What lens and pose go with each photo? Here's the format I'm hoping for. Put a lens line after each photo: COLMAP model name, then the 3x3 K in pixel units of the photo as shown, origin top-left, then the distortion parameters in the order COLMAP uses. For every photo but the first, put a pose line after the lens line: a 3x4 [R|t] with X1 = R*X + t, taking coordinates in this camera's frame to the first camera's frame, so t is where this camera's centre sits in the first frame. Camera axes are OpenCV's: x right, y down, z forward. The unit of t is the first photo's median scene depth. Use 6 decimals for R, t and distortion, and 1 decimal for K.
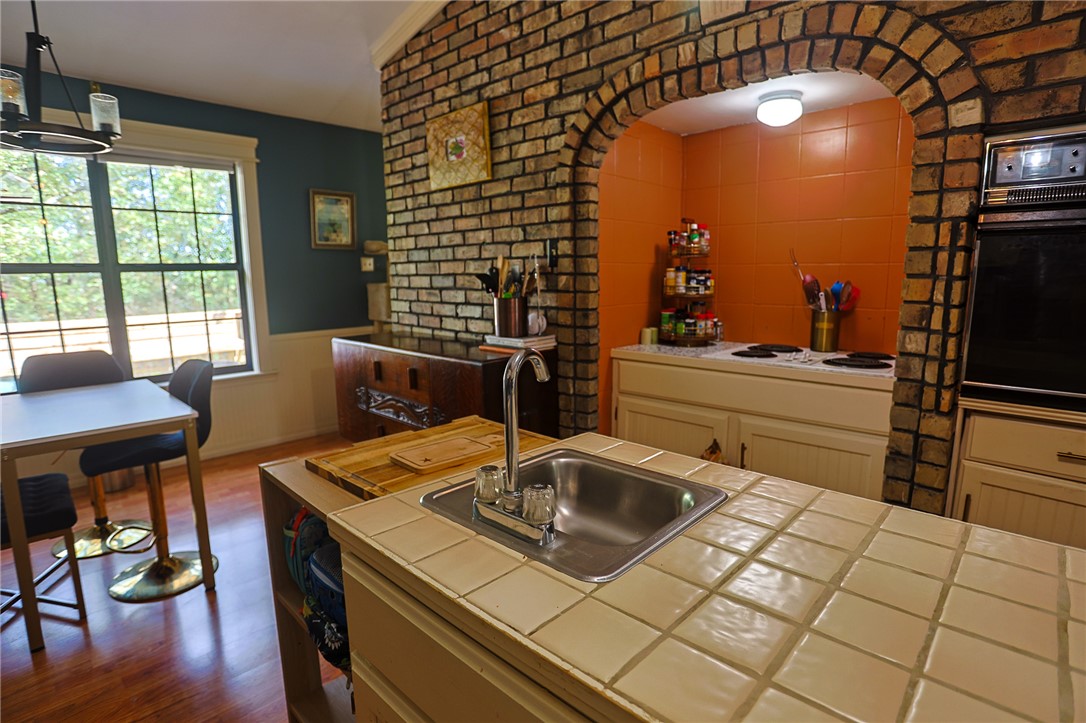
lens RADIAL K [[556.7, 0, 543.0], [0, 556.7, 361.5], [0, 0, 1]] dist [-0.080419, 0.030146]
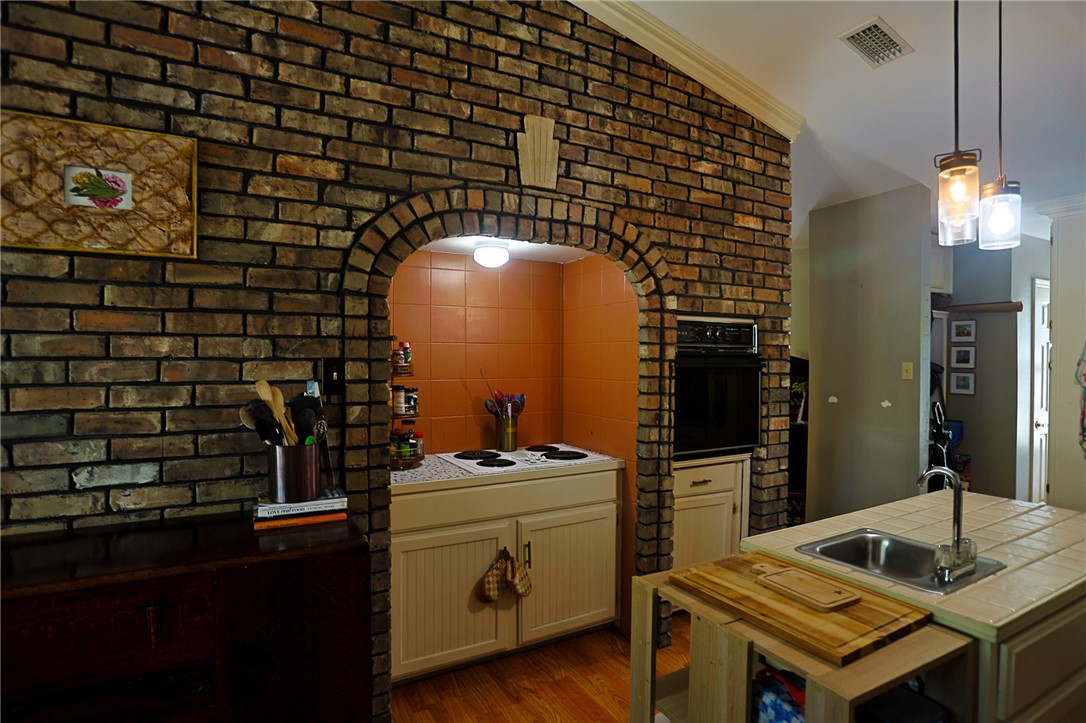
lens RADIAL K [[557.1, 0, 541.8], [0, 557.1, 361.8], [0, 0, 1]] dist [-0.076084, 0.032418]
pose [[0.300366, 0.002362, 0.953821, -0.601191], [0.143682, 0.988474, -0.047695, -0.134096], [-0.942940, 0.151373, 0.296564, 0.485090]]
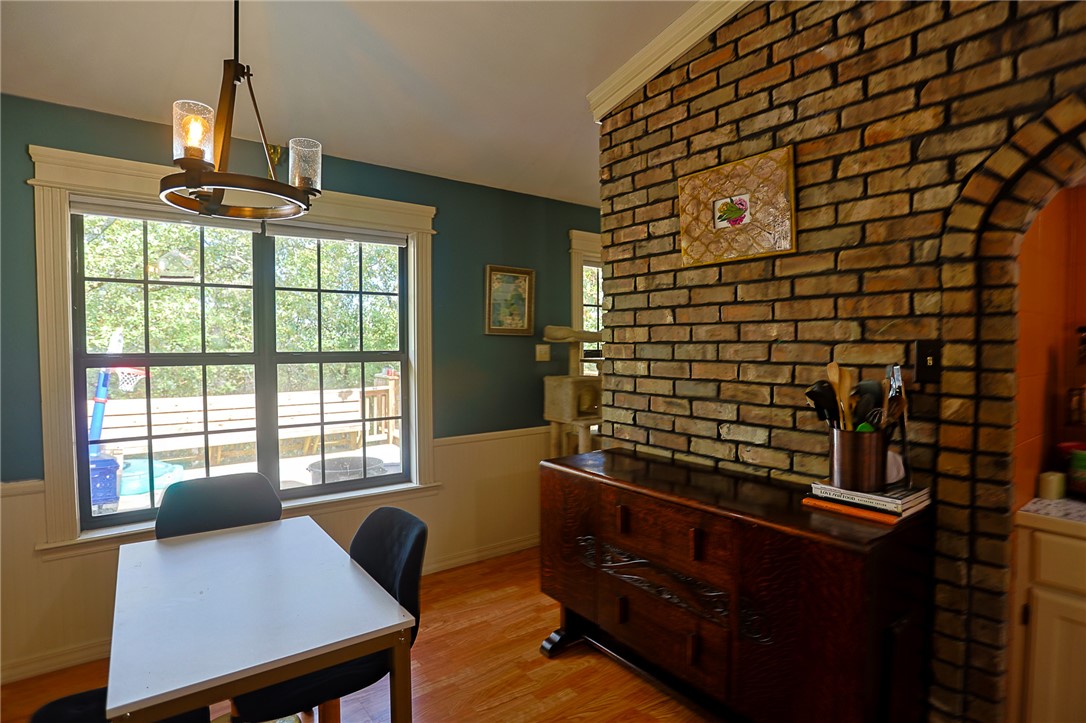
lens RADIAL K [[557.1, 0, 541.8], [0, 557.1, 361.8], [0, 0, 1]] dist [-0.076084, 0.032418]
pose [[0.986770, 0.014135, -0.161506, -0.317168], [-0.034843, 0.991403, -0.126117, -0.096690], [0.158335, 0.130076, 0.978780, 0.296500]]
